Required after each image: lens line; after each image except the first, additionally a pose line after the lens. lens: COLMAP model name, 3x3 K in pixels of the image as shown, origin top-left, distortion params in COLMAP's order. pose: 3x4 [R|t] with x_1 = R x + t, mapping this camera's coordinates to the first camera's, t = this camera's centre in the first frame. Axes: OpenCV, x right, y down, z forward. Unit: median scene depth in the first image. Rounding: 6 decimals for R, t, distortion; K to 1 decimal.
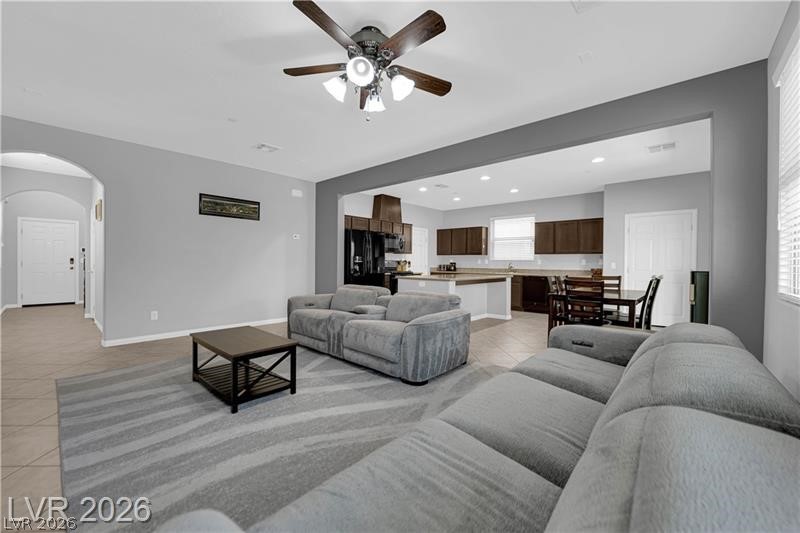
lens RADIAL K [[324.2, 0, 400.6], [0, 324.2, 267.2], [0, 0, 1]] dist [-0.015129, -0.001194]
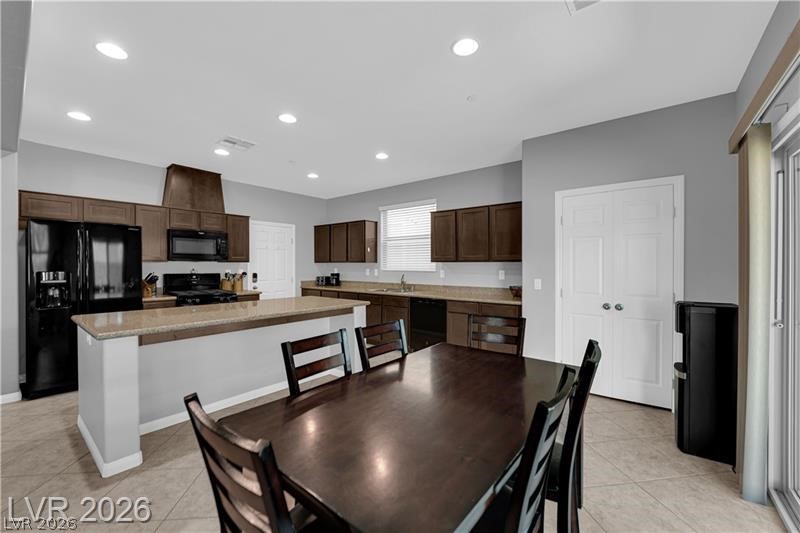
lens RADIAL K [[324.2, 0, 402.2], [0, 324.2, 267.4], [0, 0, 1]] dist [-0.015129, -0.001194]
pose [[0.998132, -0.008730, 0.060465, 0.320831], [0.009185, 0.999931, -0.007259, -0.025460], [-0.060398, 0.007801, 0.998144, 0.371509]]
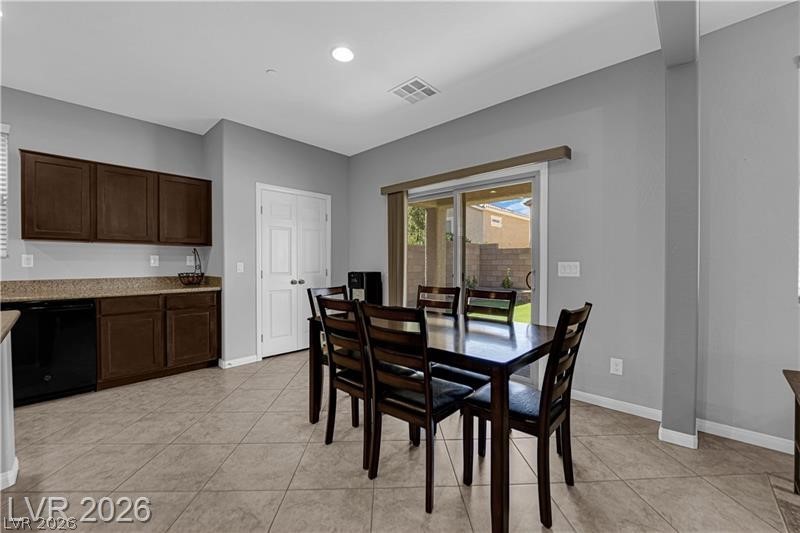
lens RADIAL K [[324.2, 0, 400.6], [0, 324.2, 264.9], [0, 0, 1]] dist [-0.015129, -0.001194]
pose [[0.012140, -0.014052, 0.999828, 0.071327], [0.014754, 0.999795, 0.013872, -0.009974], [-0.999817, 0.014583, 0.012345, 0.580473]]
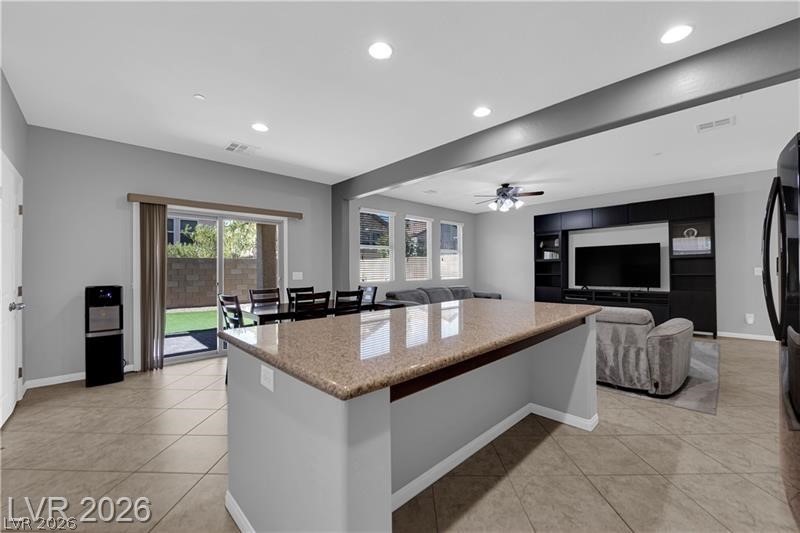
lens RADIAL K [[324.2, 0, 401.2], [0, 324.2, 266.5], [0, 0, 1]] dist [-0.015129, -0.001194]
pose [[-0.998482, -0.000264, 0.055084, 0.167185], [0.000422, 0.999923, 0.012431, -0.025007], [-0.055083, 0.012435, -0.998404, 1.079100]]
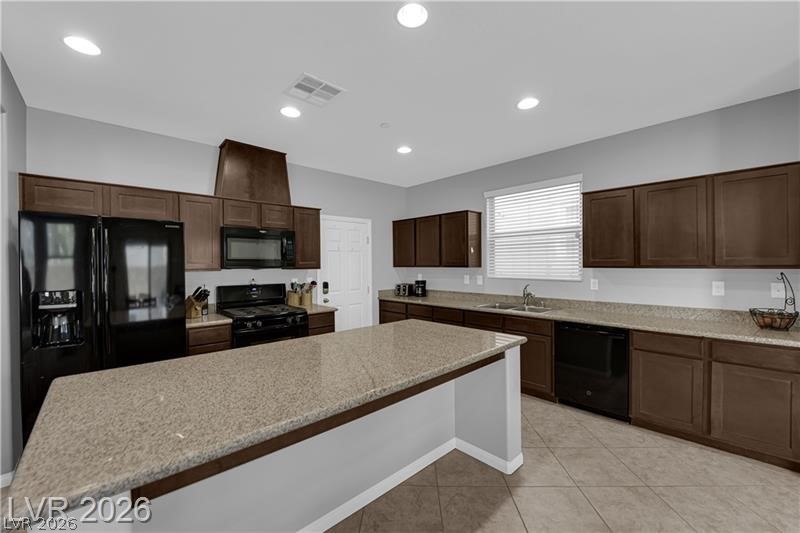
lens RADIAL K [[324.2, 0, 400.8], [0, 324.2, 266.4], [0, 0, 1]] dist [-0.015129, -0.001194]
pose [[0.996478, -0.016193, -0.082272, 0.212137], [0.015519, 0.999841, -0.008834, -0.041643], [0.082402, 0.007526, 0.996571, 0.560372]]
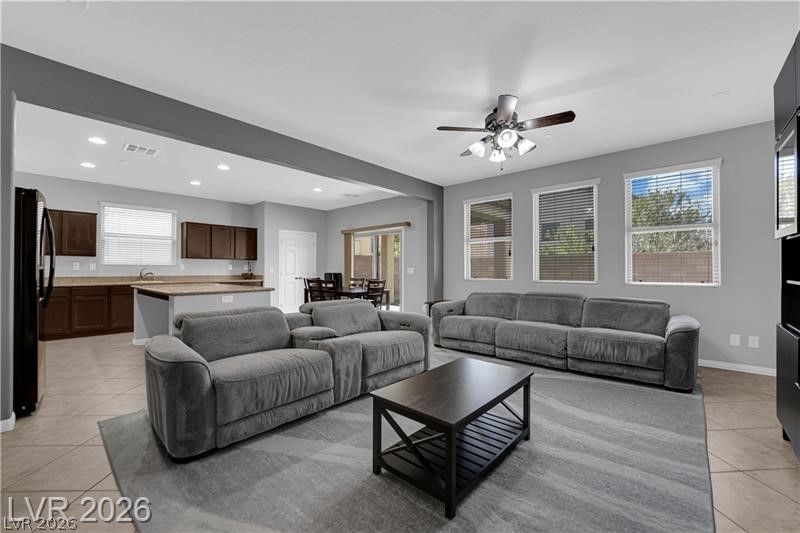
lens RADIAL K [[324.2, 0, 400.7], [0, 324.2, 266.5], [0, 0, 1]] dist [-0.015129, -0.001194]
pose [[0.000799, -0.000734, 0.999999, -0.447242], [0.014247, 0.999898, 0.000723, -0.010600], [-0.999898, 0.014246, 0.000810, 0.425052]]
